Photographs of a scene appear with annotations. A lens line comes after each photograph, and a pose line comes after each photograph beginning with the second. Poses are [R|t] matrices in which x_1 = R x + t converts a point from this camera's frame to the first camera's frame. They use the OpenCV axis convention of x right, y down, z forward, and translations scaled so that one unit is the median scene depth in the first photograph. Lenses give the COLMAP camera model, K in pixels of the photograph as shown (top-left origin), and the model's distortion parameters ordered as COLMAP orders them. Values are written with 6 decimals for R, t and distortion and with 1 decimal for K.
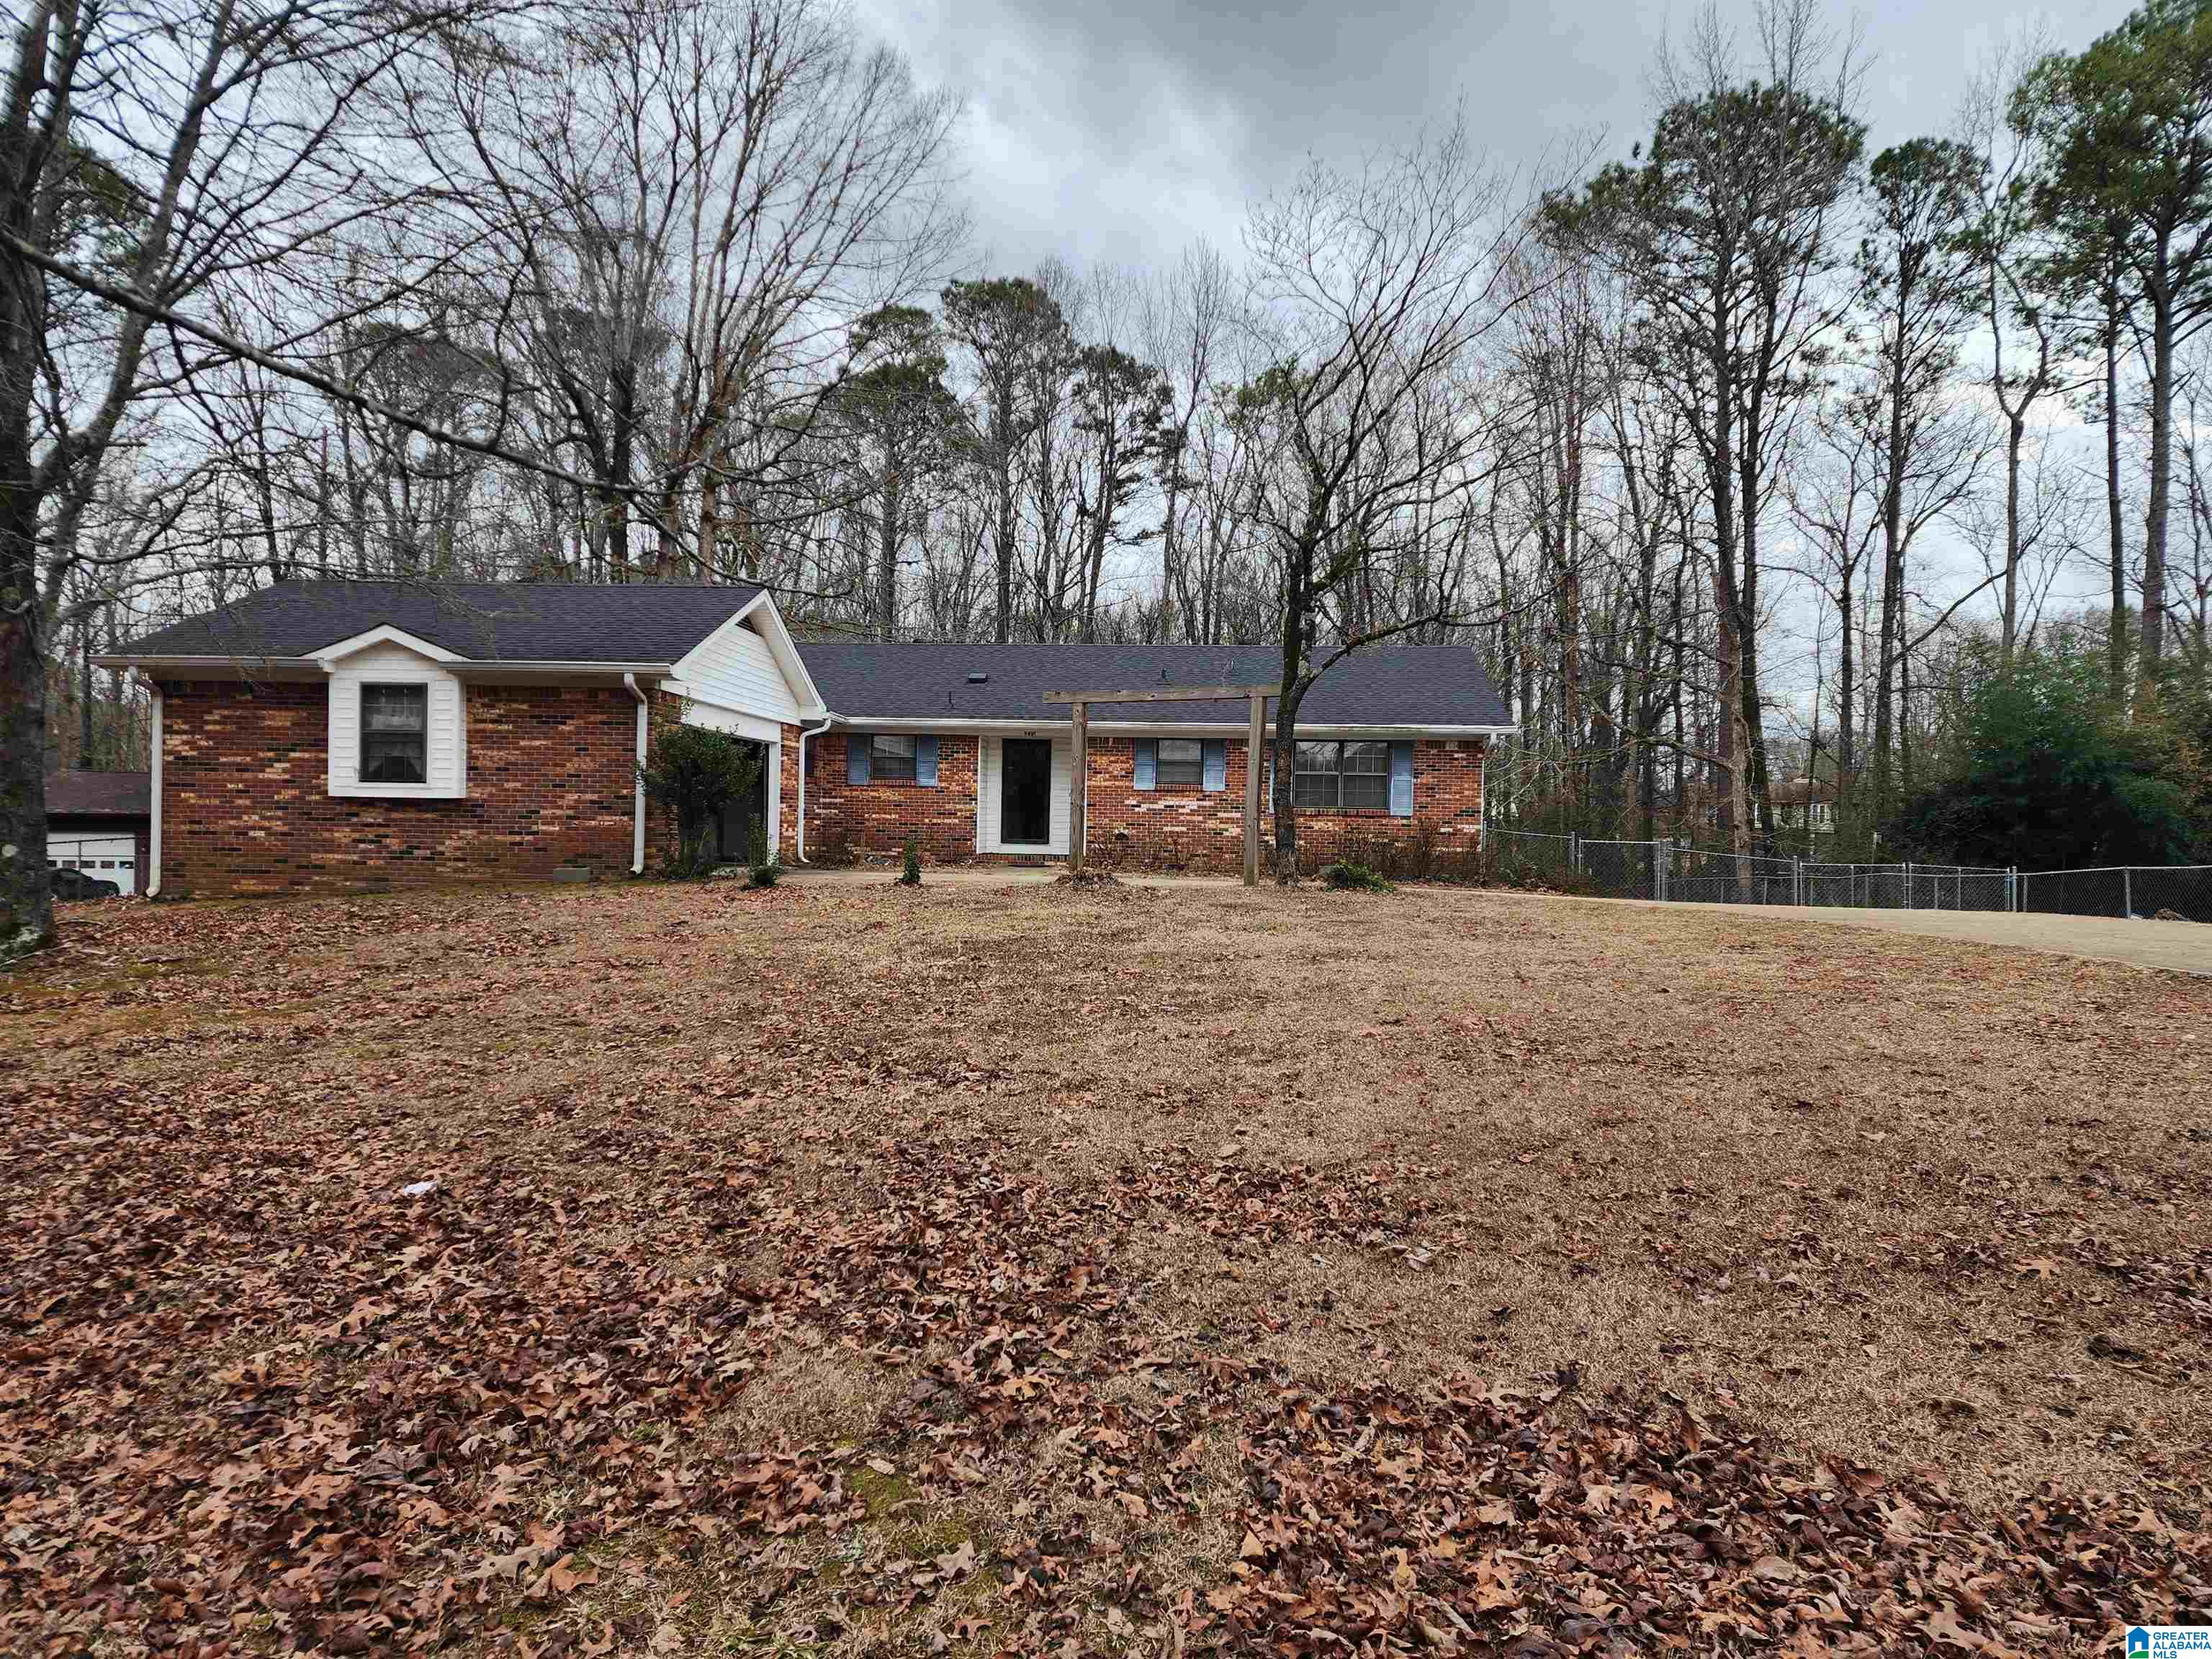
lens RADIAL K [[1527.9, 0, 1111.8], [0, 1527.9, 839.6], [0, 0, 1]] dist [0.067962, -0.002382]
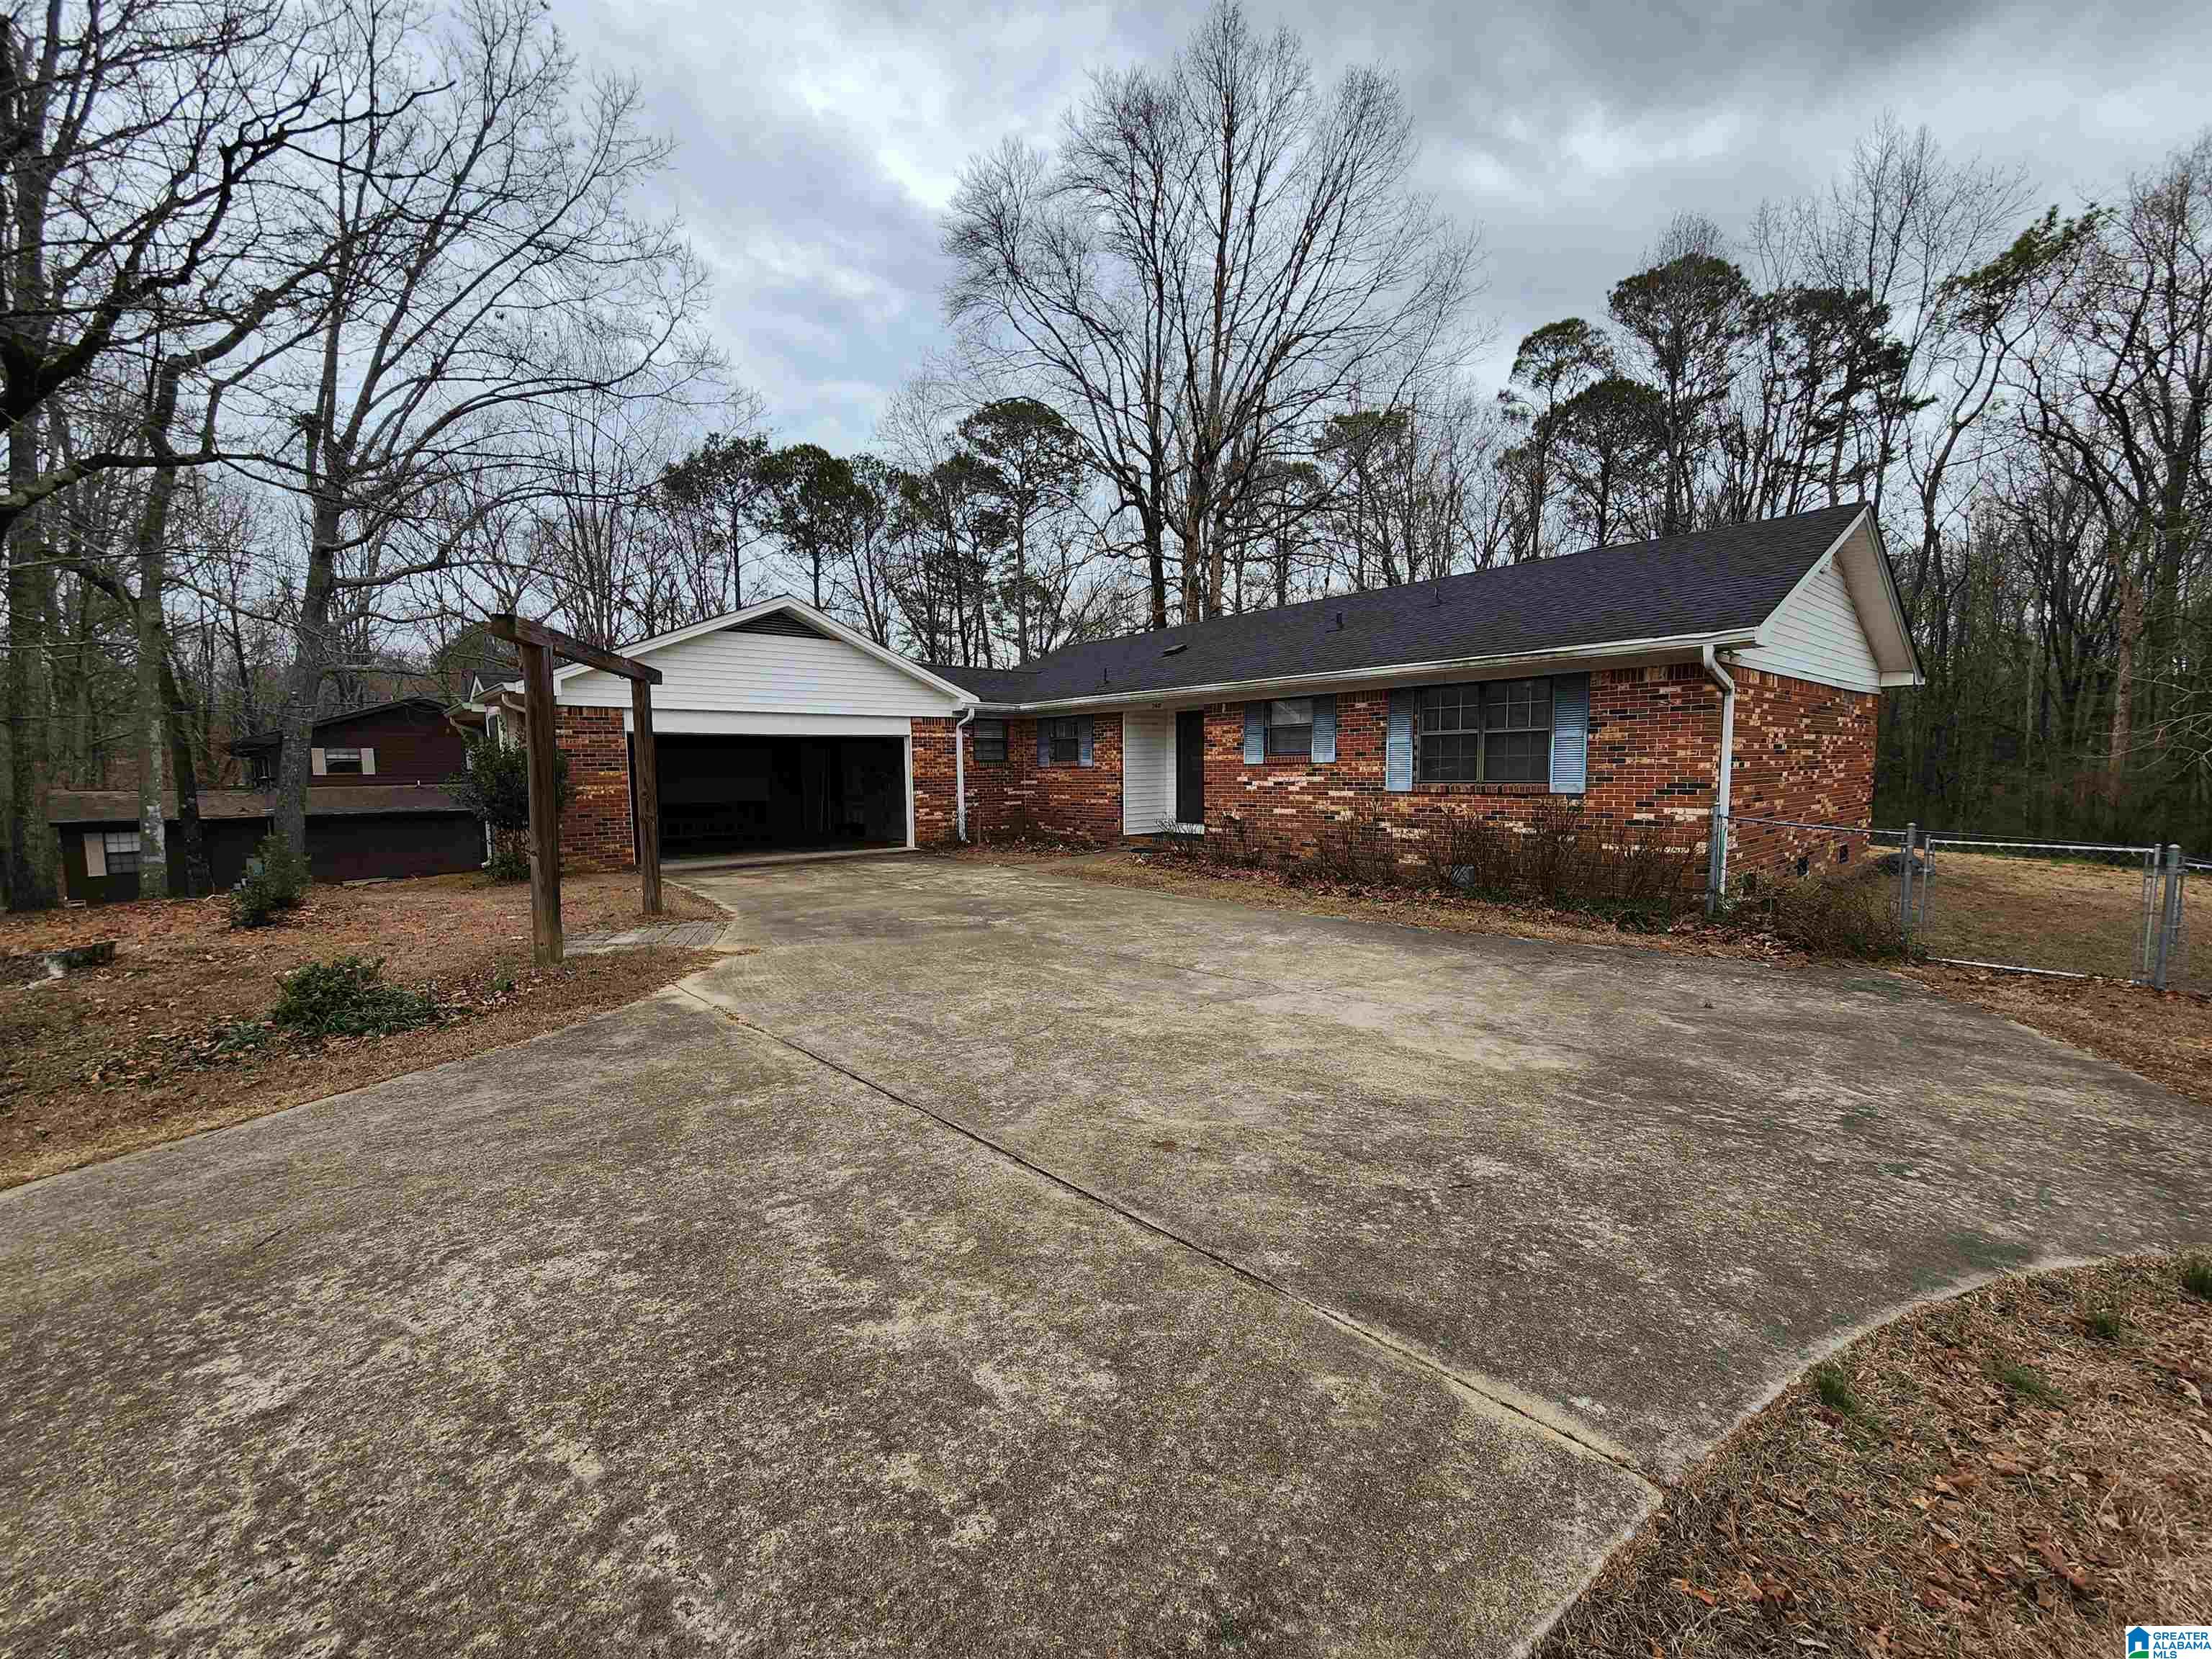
lens RADIAL K [[941.9, 0, 1110.2], [0, 941.9, 839.8], [0, 0, 1]] dist [0.009993, -0.000665]
pose [[0.705980, 0.026182, -0.707748, 0.332776], [0.022862, 0.997953, 0.059723, -0.023846], [0.707863, -0.058343, 0.703936, 0.580876]]
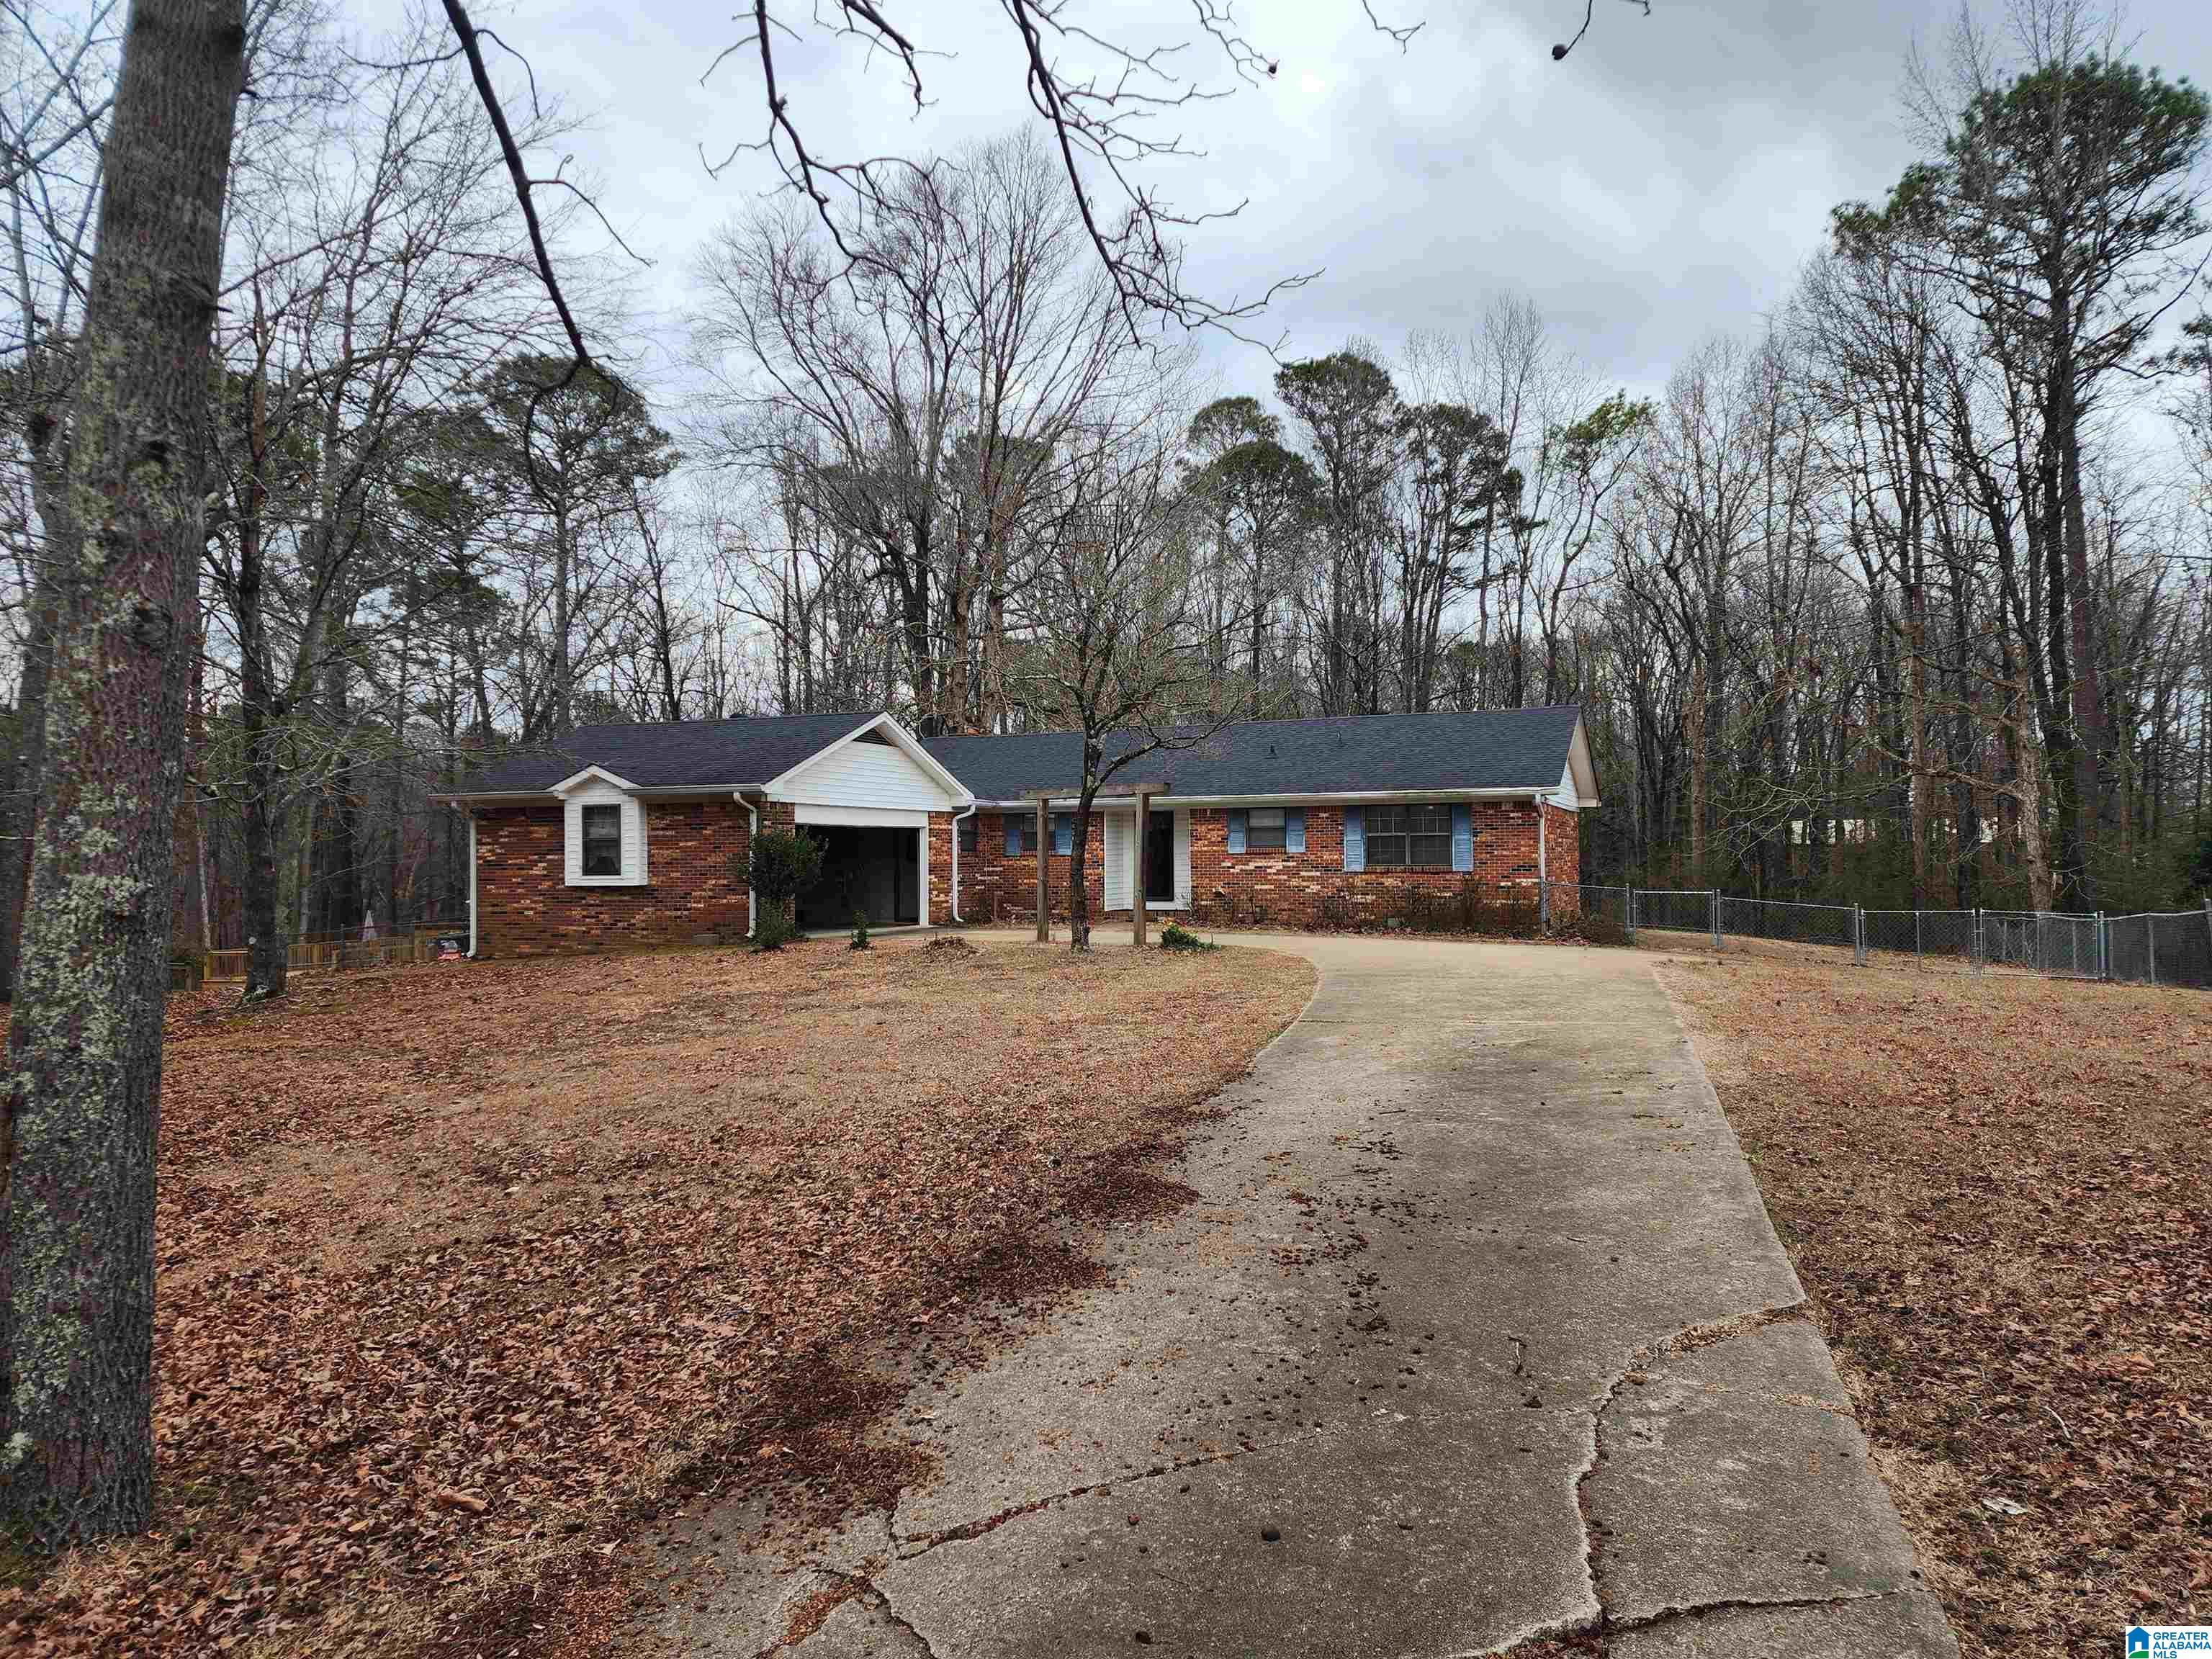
lens RADIAL K [[1527.9, 0, 1111.8], [0, 1527.9, 839.6], [0, 0, 1]] dist [0.067962, -0.002382]
pose [[0.945100, -0.030375, -0.325366, 0.308603], [0.023773, 0.999423, -0.024250, -0.017421], [0.325915, 0.015184, 0.945277, -0.123429]]
